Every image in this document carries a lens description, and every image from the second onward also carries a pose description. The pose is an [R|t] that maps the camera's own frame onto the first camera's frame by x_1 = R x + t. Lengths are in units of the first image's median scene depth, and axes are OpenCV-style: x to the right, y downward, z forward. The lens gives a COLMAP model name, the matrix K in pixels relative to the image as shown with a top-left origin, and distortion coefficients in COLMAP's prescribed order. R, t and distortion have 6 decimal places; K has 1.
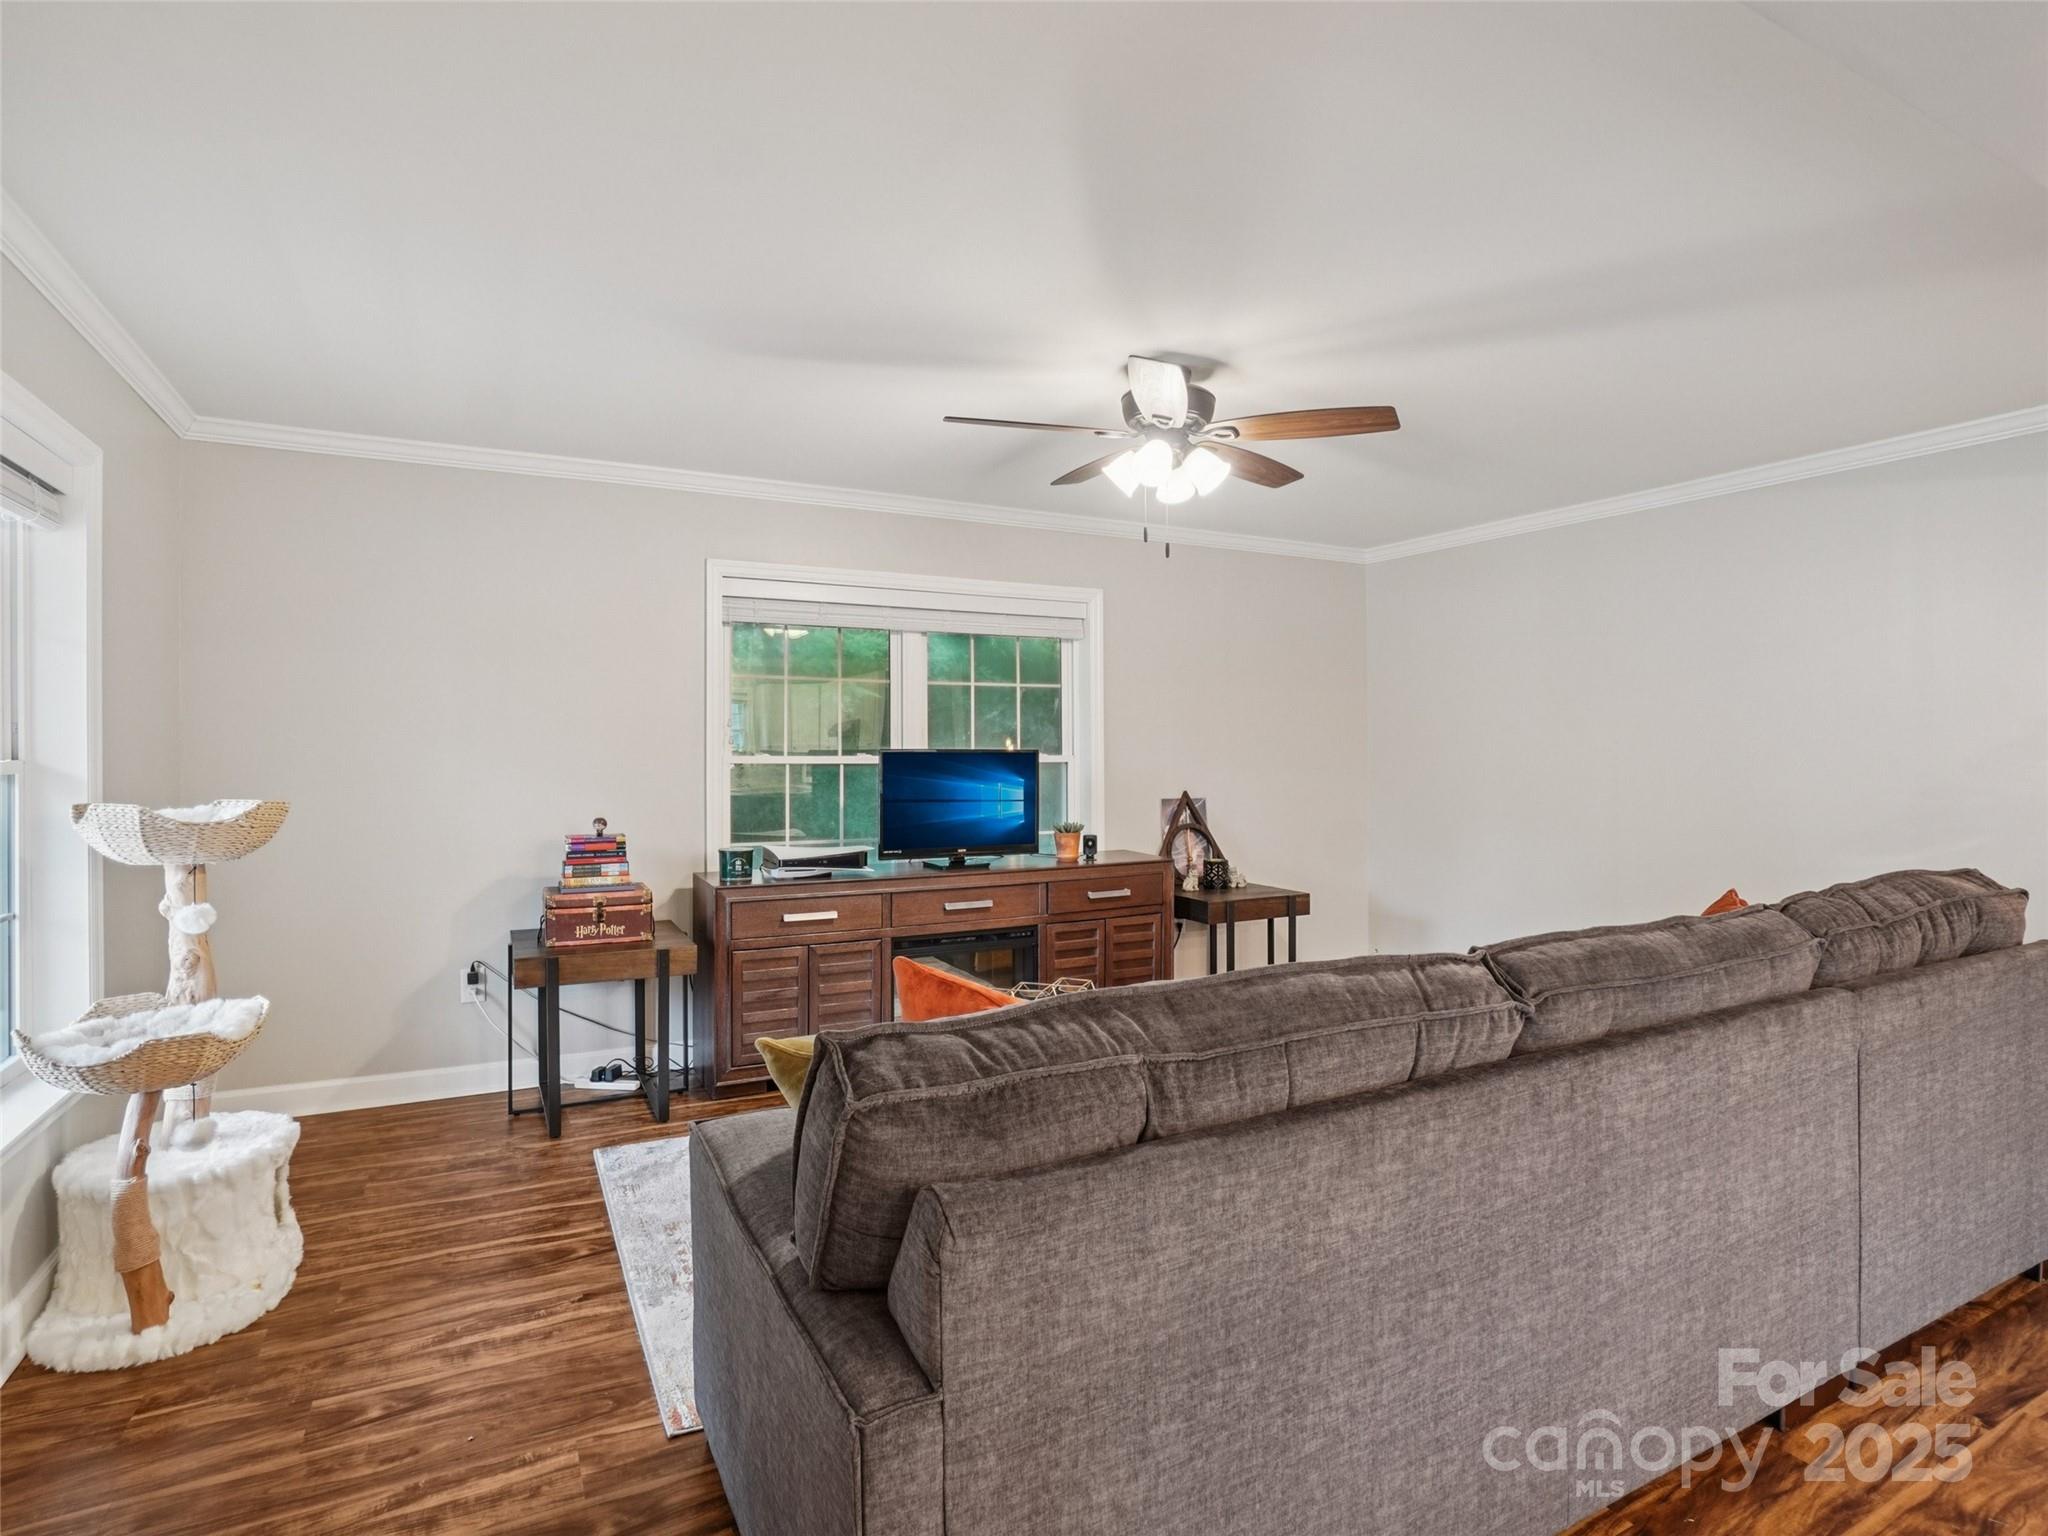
lens RADIAL K [[1049.2, 0, 1025.7], [0, 1049.2, 754.7], [0, 0, 1]] dist [-0.075437, 0.041992]
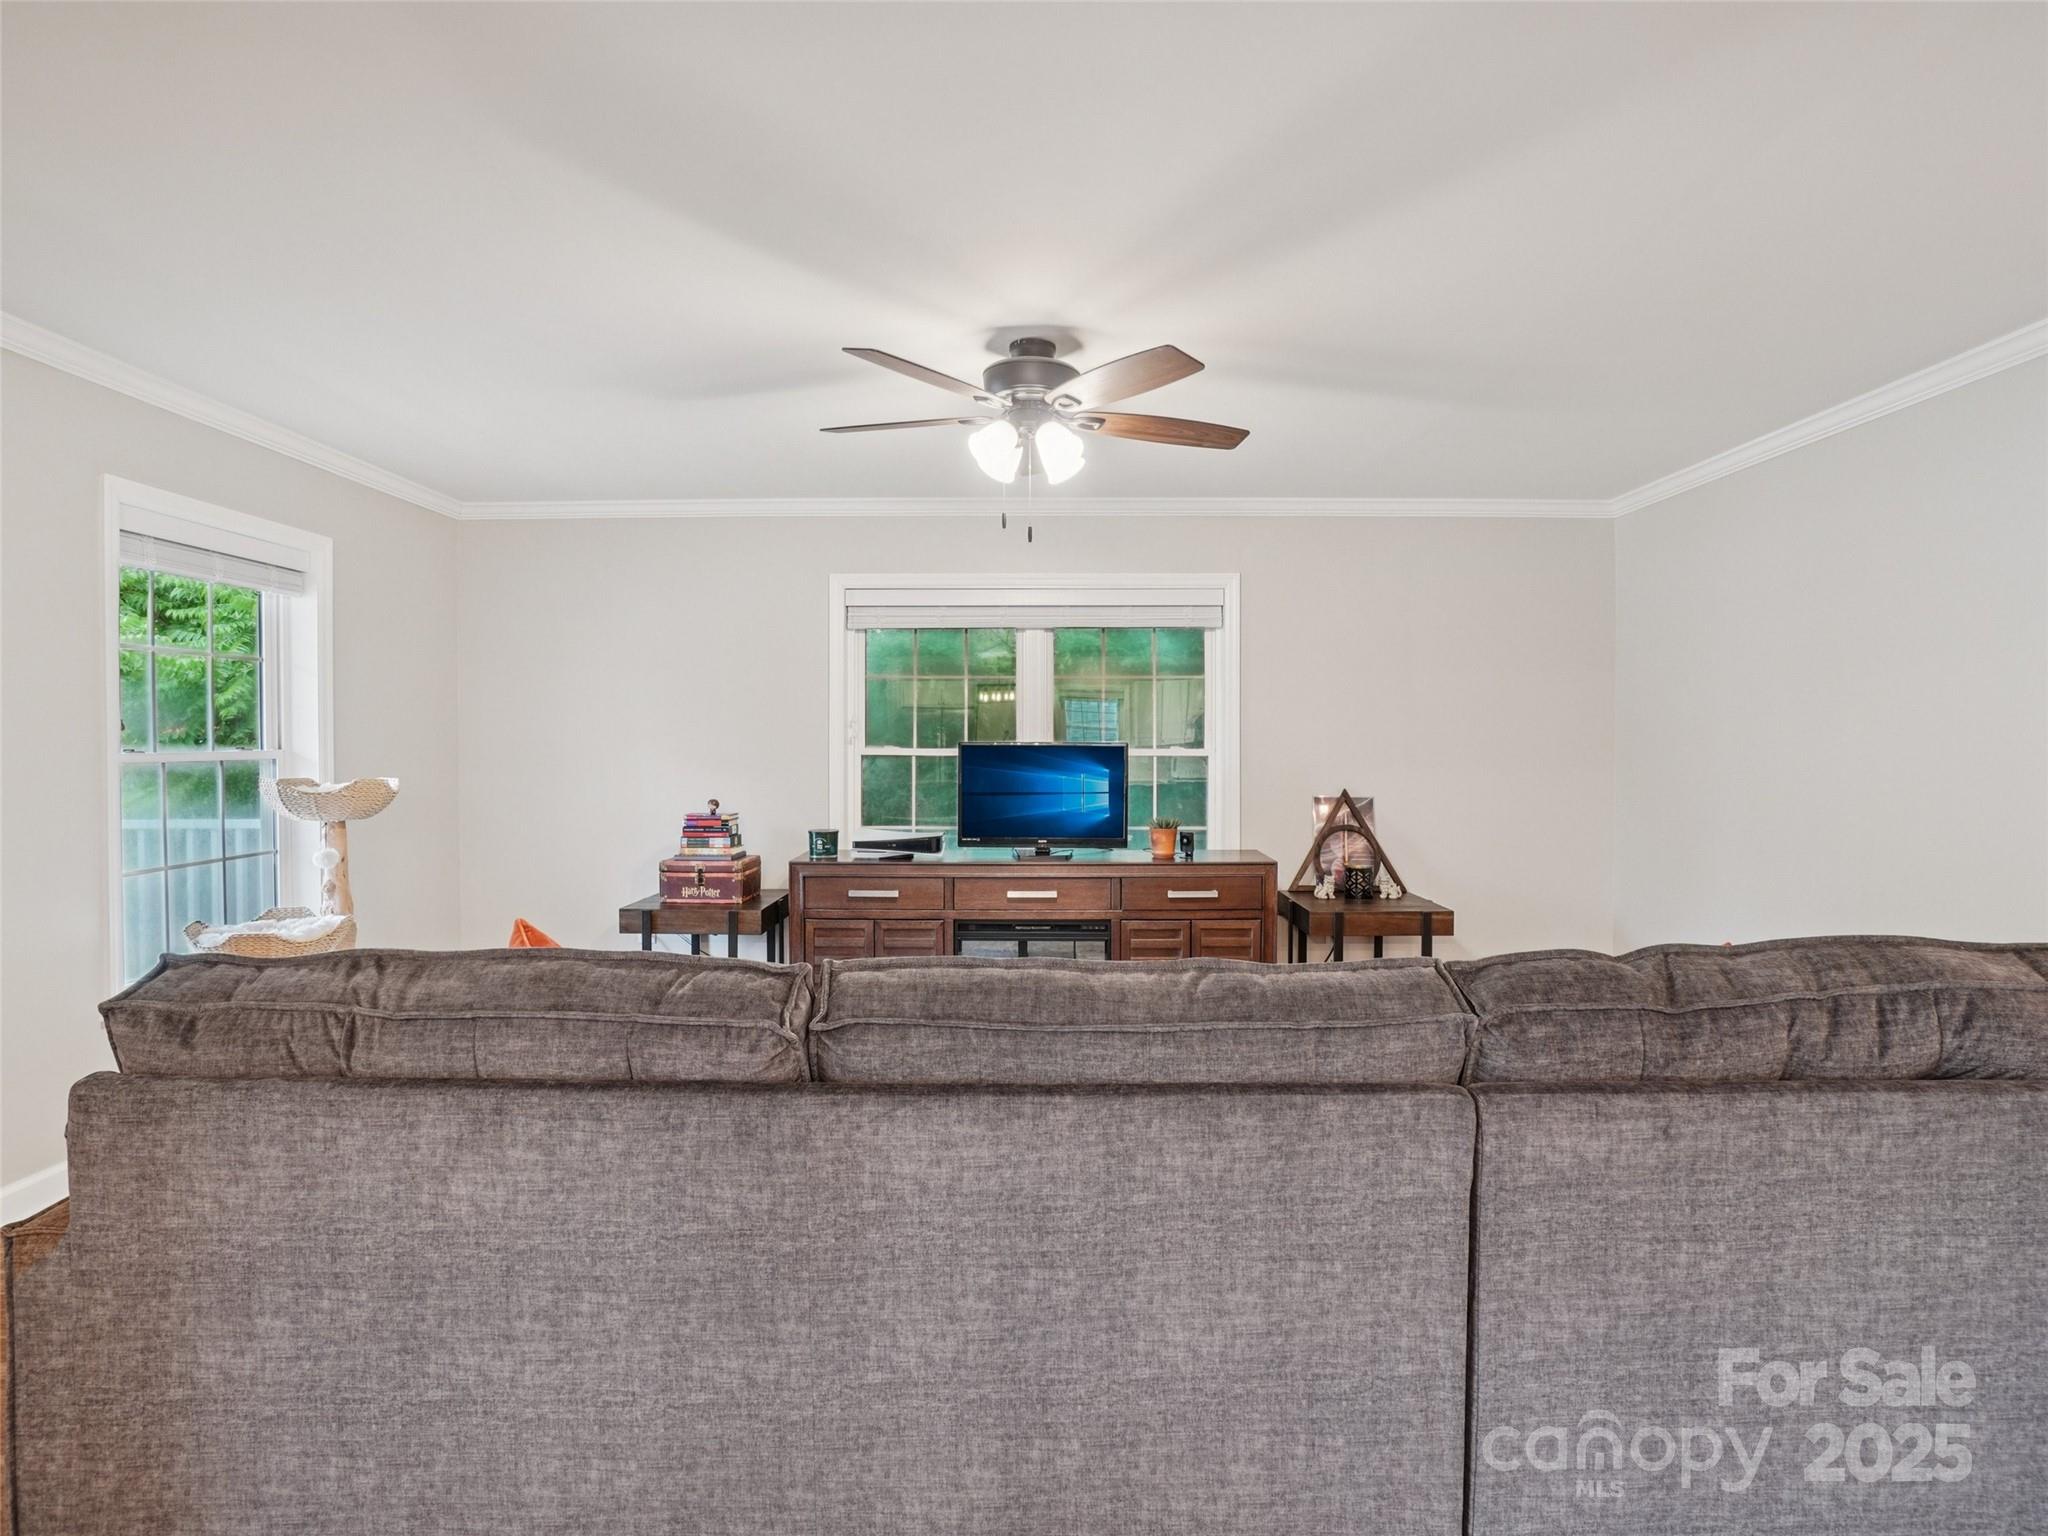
lens RADIAL K [[1022.0, 0, 1039.4], [0, 1022.0, 770.0], [0, 0, 1]] dist [-0.058894, 0.023420]
pose [[0.880389, 0.013421, -0.474061, 0.453355], [-0.003126, 0.999742, 0.022498, -0.000422], [0.474241, -0.018325, 0.880204, 0.136745]]
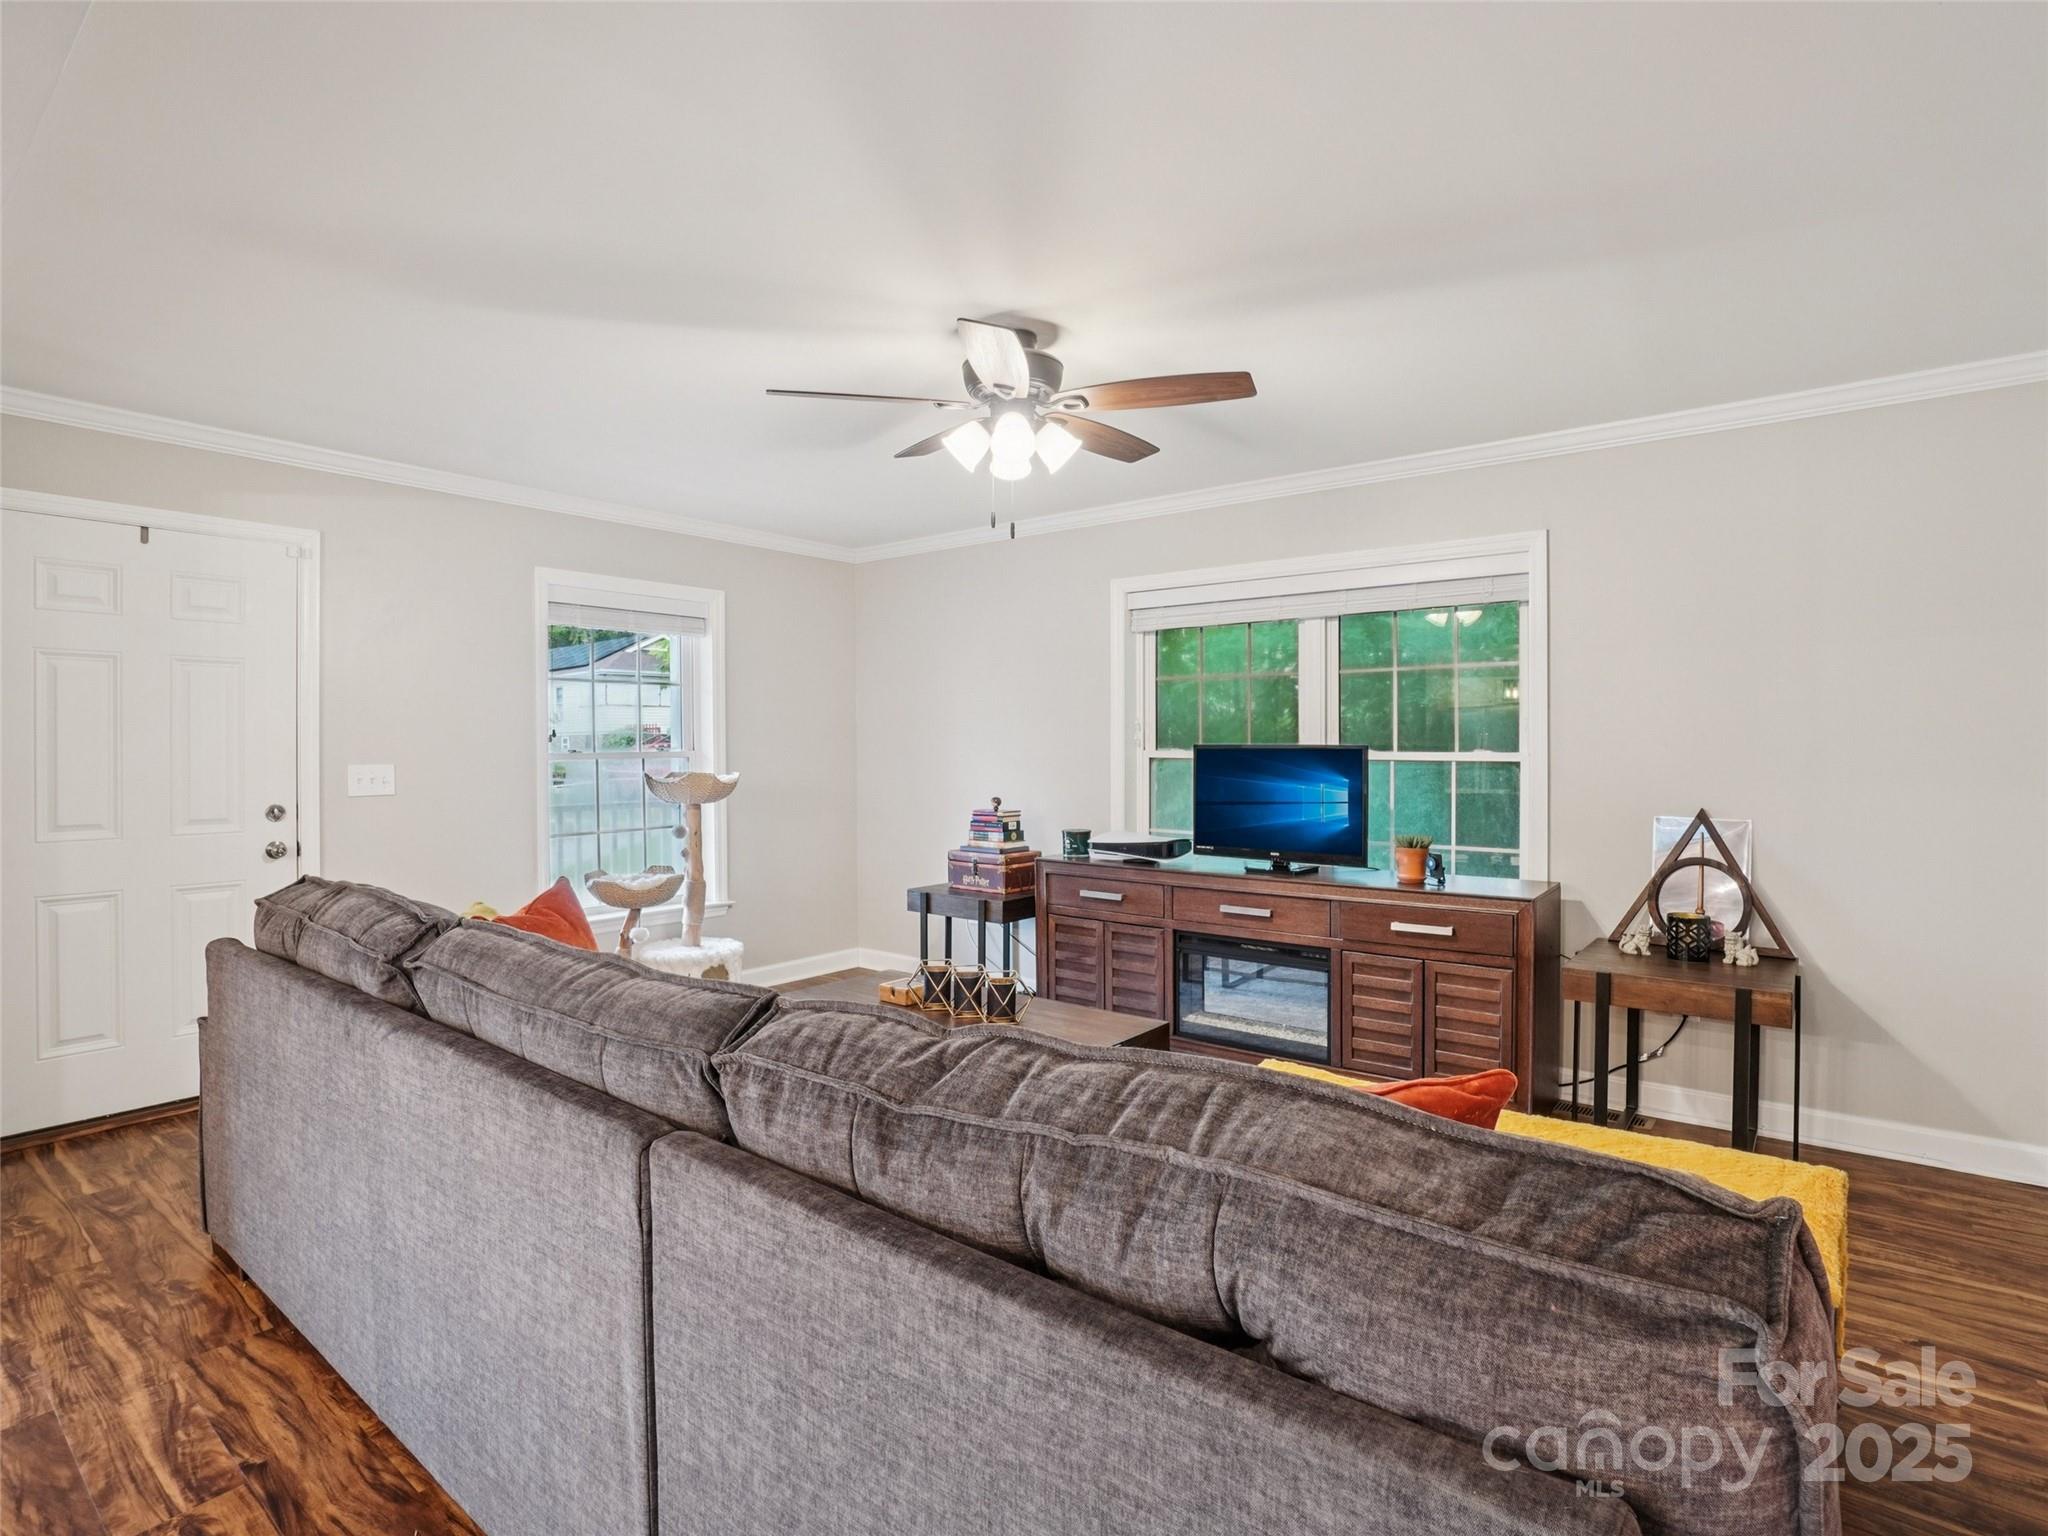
lens RADIAL K [[1022.0, 0, 1039.4], [0, 1022.0, 770.0], [0, 0, 1]] dist [-0.058894, 0.023420]
pose [[0.412516, 0.020509, -0.910720, 0.744703], [-0.004604, 0.999781, 0.020429, 0.000264], [0.910939, -0.004234, 0.412520, 0.490076]]
